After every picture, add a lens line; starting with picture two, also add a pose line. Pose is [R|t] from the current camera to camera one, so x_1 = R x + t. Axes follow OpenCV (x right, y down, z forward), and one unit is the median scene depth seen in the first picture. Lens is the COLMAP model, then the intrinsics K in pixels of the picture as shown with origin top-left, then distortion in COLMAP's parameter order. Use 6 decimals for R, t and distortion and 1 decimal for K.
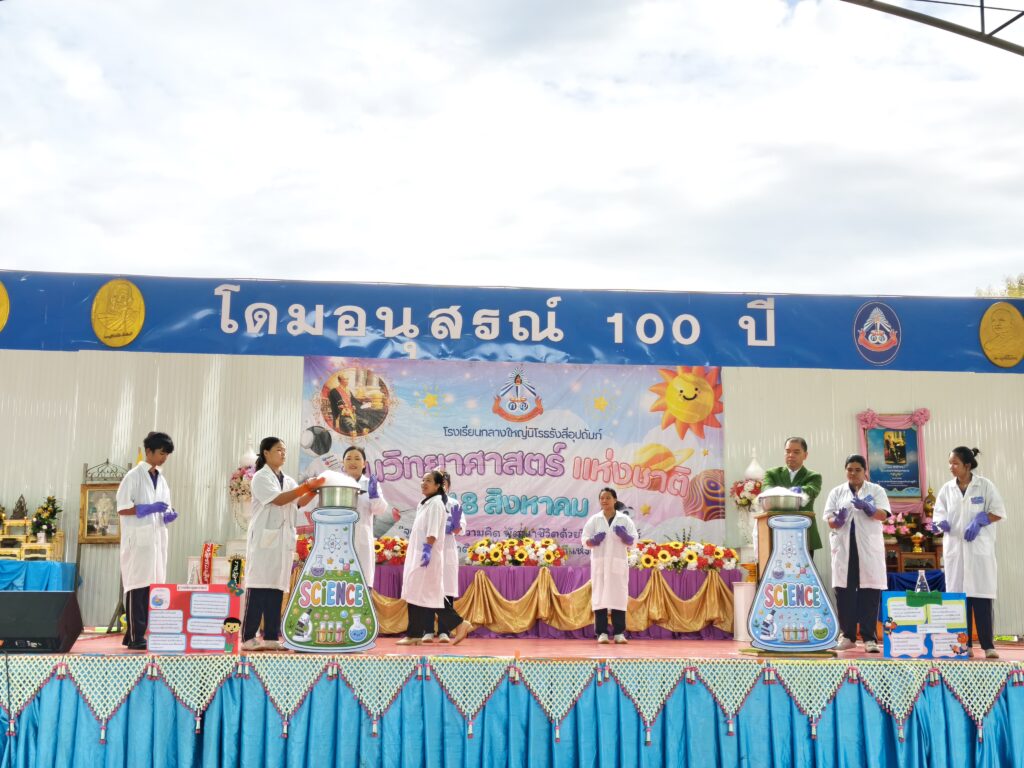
lens RADIAL K [[1335.9, 0, 512.0], [0, 1335.9, 384.0], [0, 0, 1]] dist [-0.016359, 0.222902]
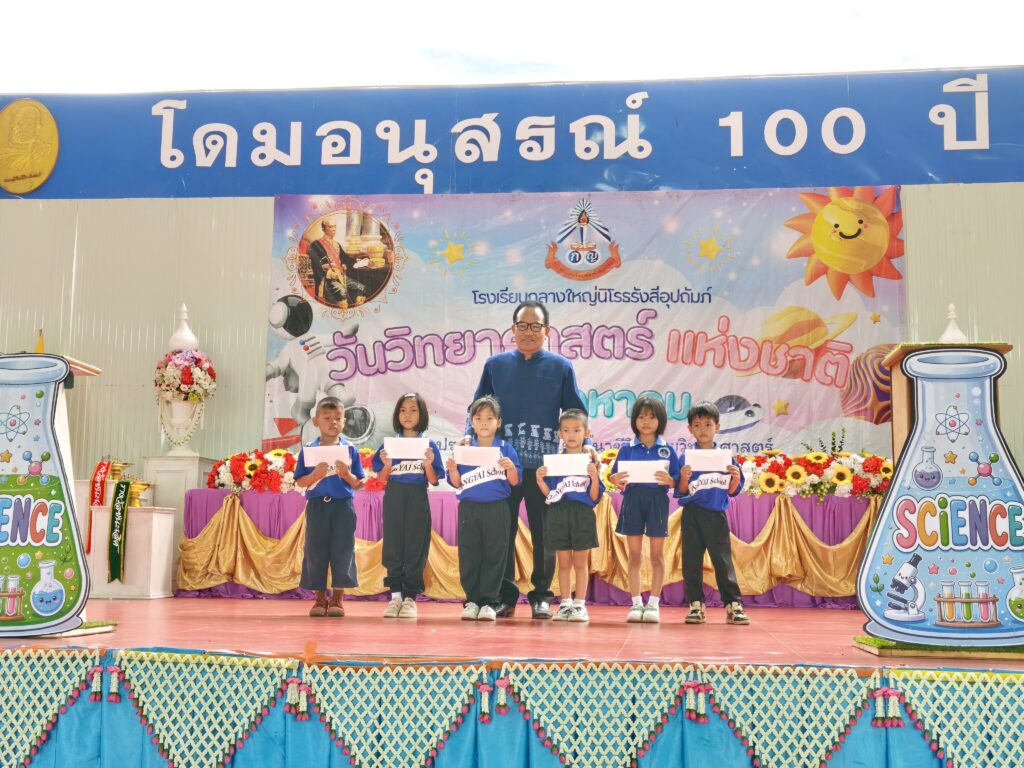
lens RADIAL K [[1335.9, 0, 512.0], [0, 1335.9, 384.0], [0, 0, 1]] dist [-0.016359, 0.222902]
pose [[0.981741, -0.021640, -0.188989, 0.094924], [0.027574, 0.999204, 0.028825, 0.060253], [0.188215, -0.033509, 0.981556, 0.338732]]
